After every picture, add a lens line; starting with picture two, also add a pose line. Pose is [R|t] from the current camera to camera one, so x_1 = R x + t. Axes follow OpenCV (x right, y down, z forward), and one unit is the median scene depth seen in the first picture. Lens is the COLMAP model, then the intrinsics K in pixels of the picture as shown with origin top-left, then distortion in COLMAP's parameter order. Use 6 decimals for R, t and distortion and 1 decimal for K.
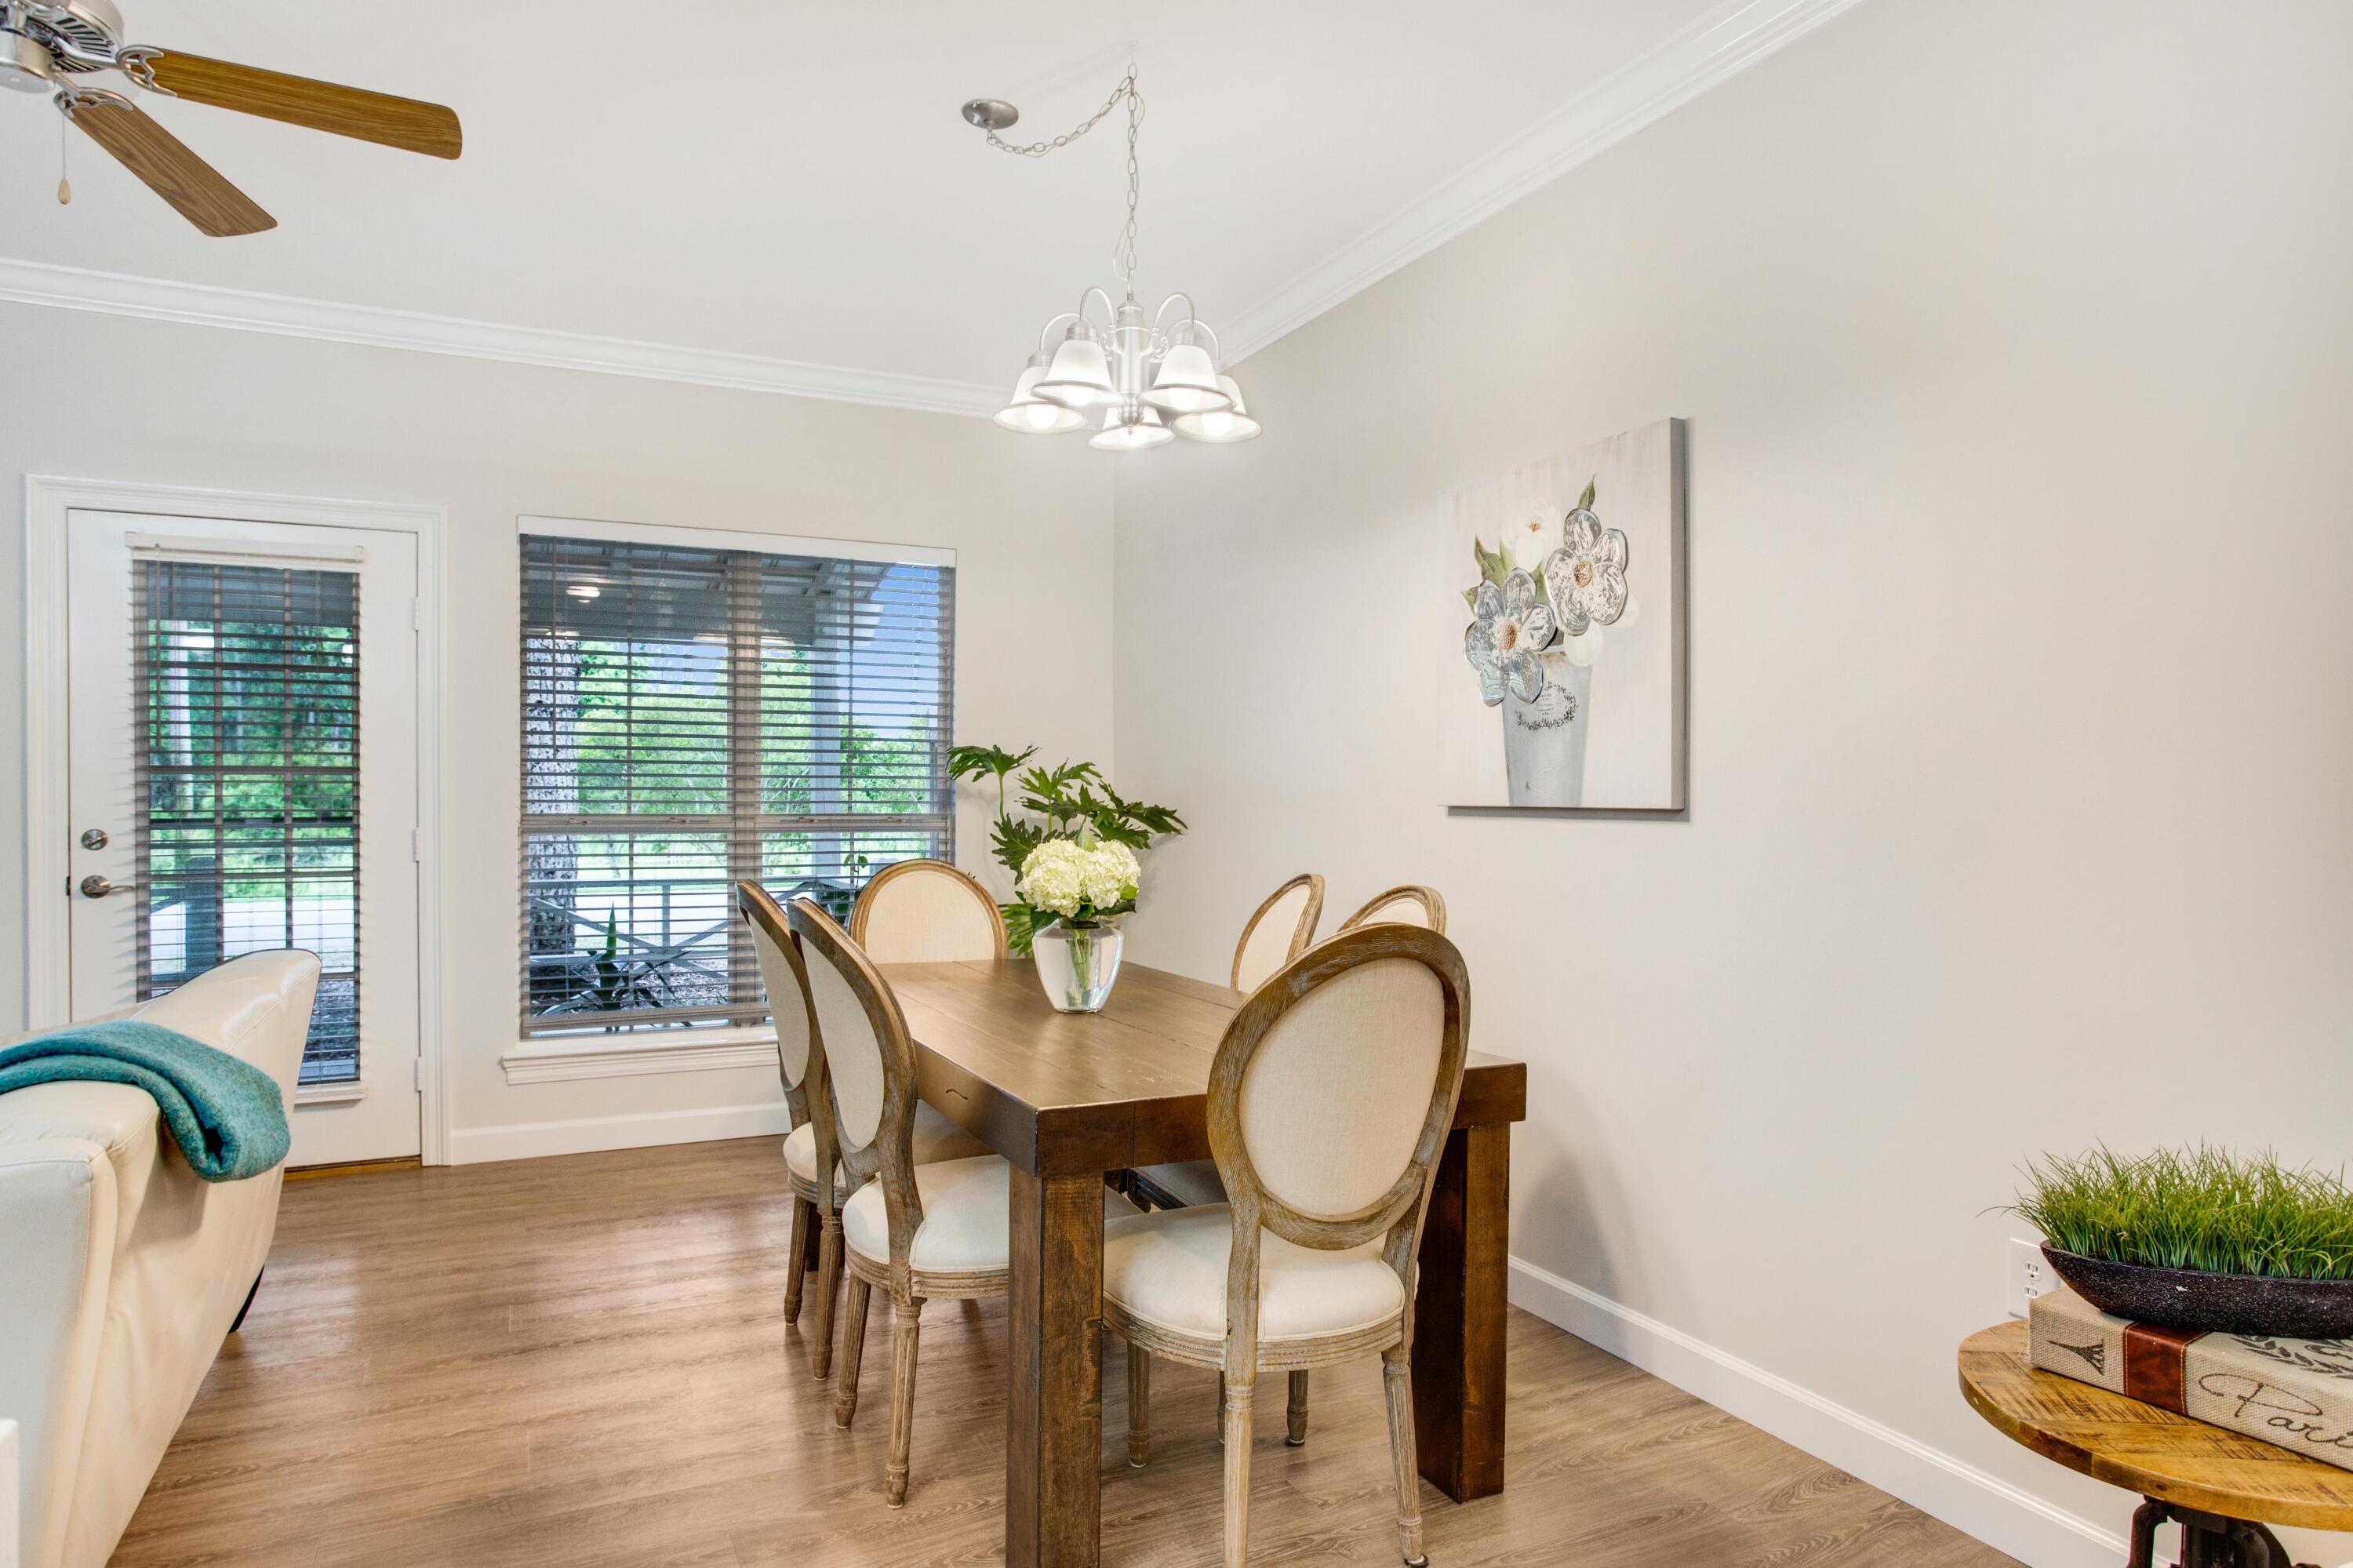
lens RADIAL K [[1392.9, 0, 1176.5], [0, 1392.9, 784.0], [0, 0, 1]] dist [-0.001091, 0.001055]
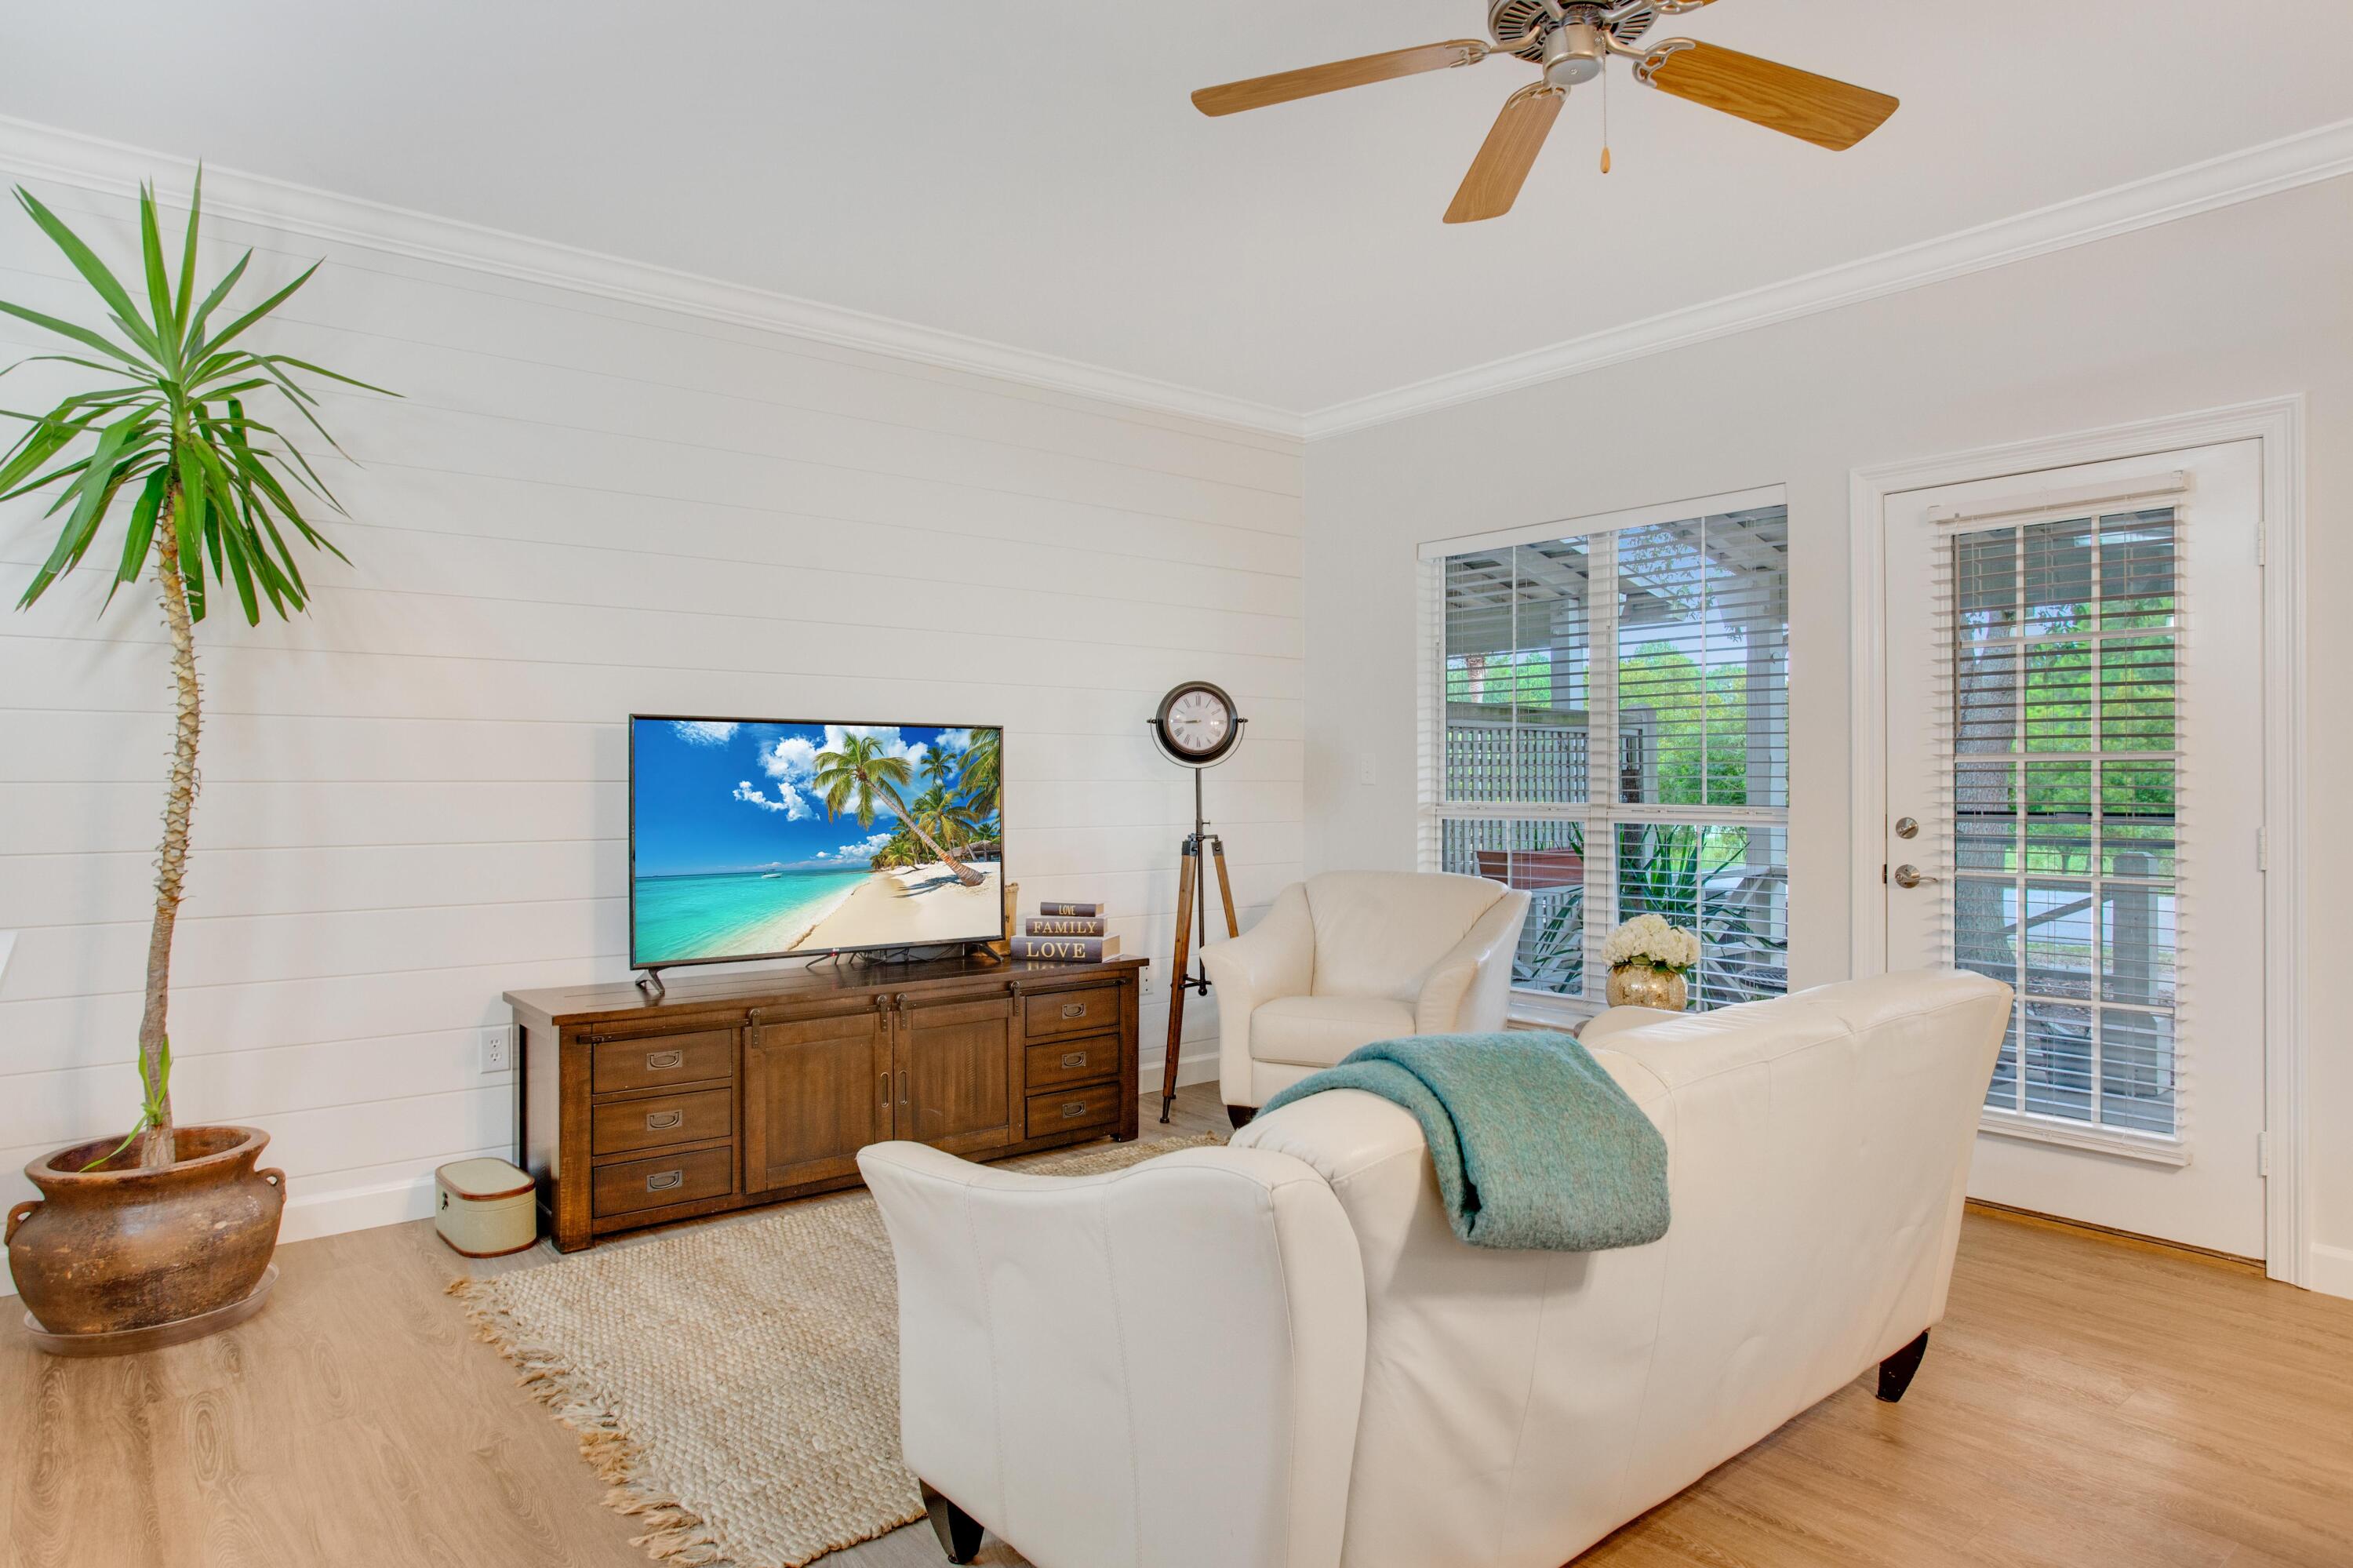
lens RADIAL K [[1392.9, 0, 1176.5], [0, 1392.9, 784.0], [0, 0, 1]] dist [-0.001091, 0.001055]
pose [[0.257446, 0.008447, -0.966256, 0.035477], [0.004321, 0.999942, 0.009893, -0.002807], [0.966283, -0.006722, 0.257394, 0.254484]]
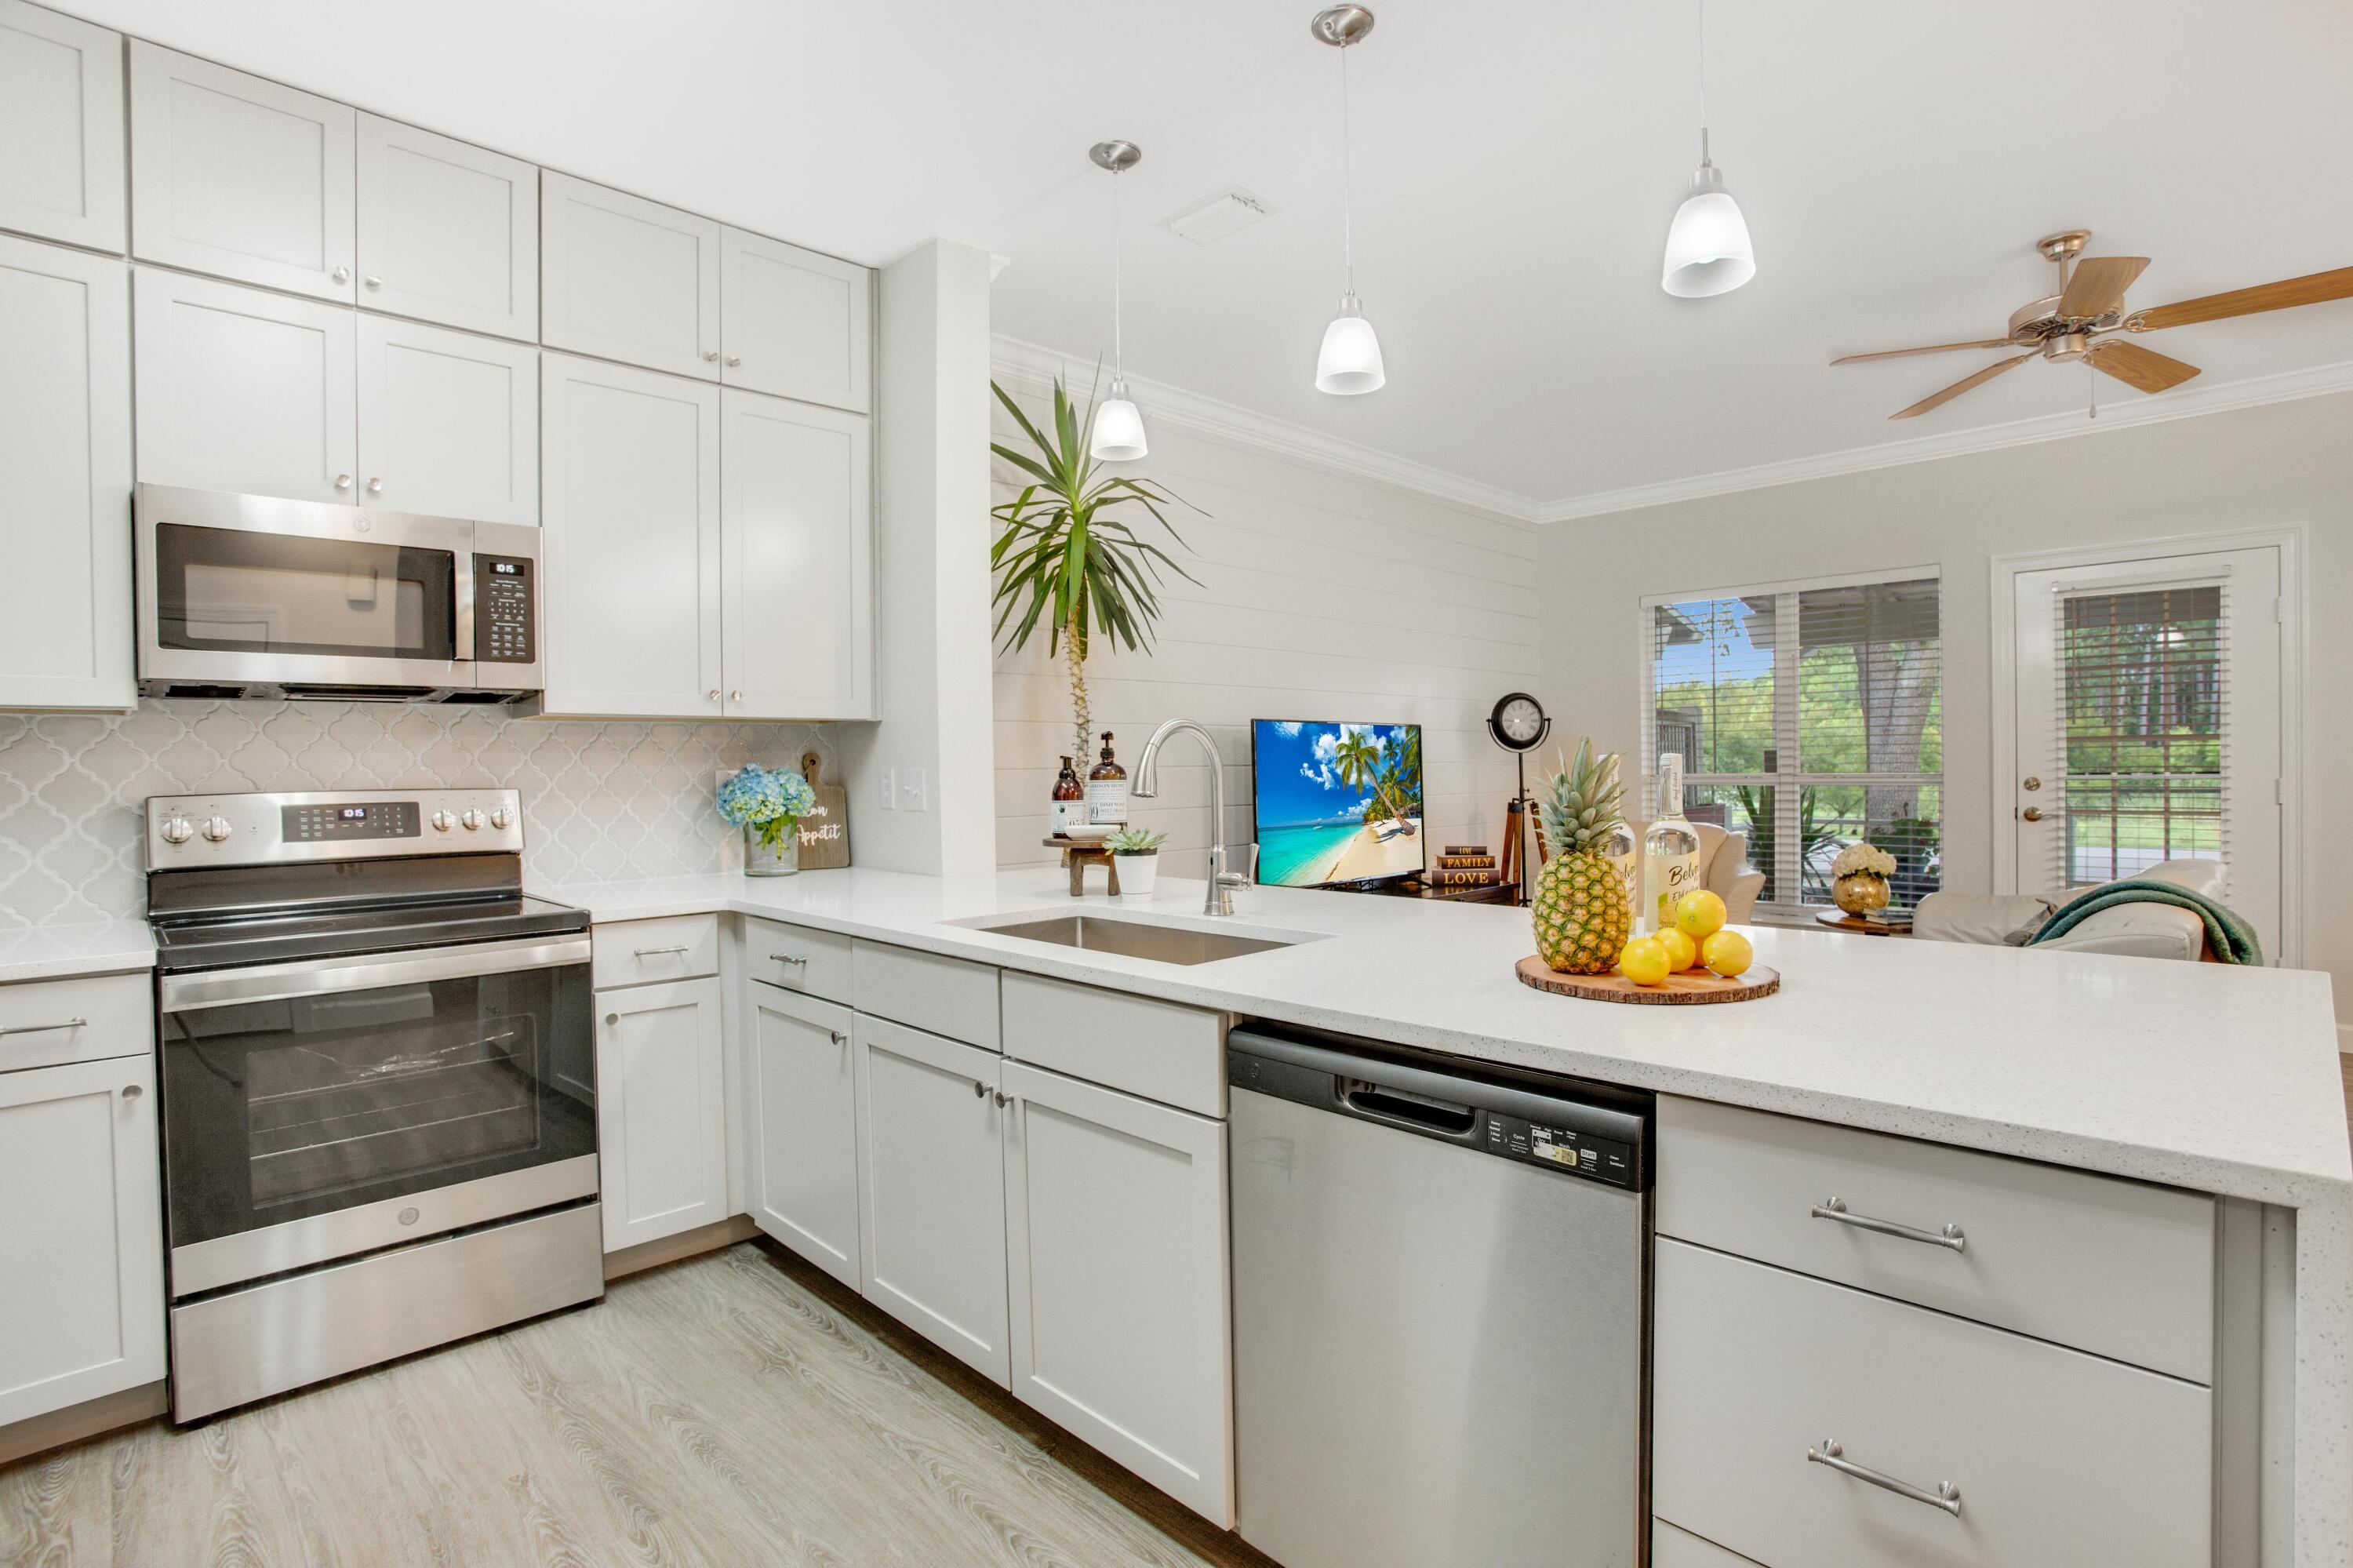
lens RADIAL K [[1146.2, 0, 1179.1], [0, 1146.2, 776.3], [0, 0, 1]] dist [-0.070135, 0.029840]
pose [[0.330110, 0.007118, -0.943916, 0.076820], [0.016091, 0.999784, 0.013166, -0.000210], [0.943805, -0.019535, 0.329924, -0.305854]]
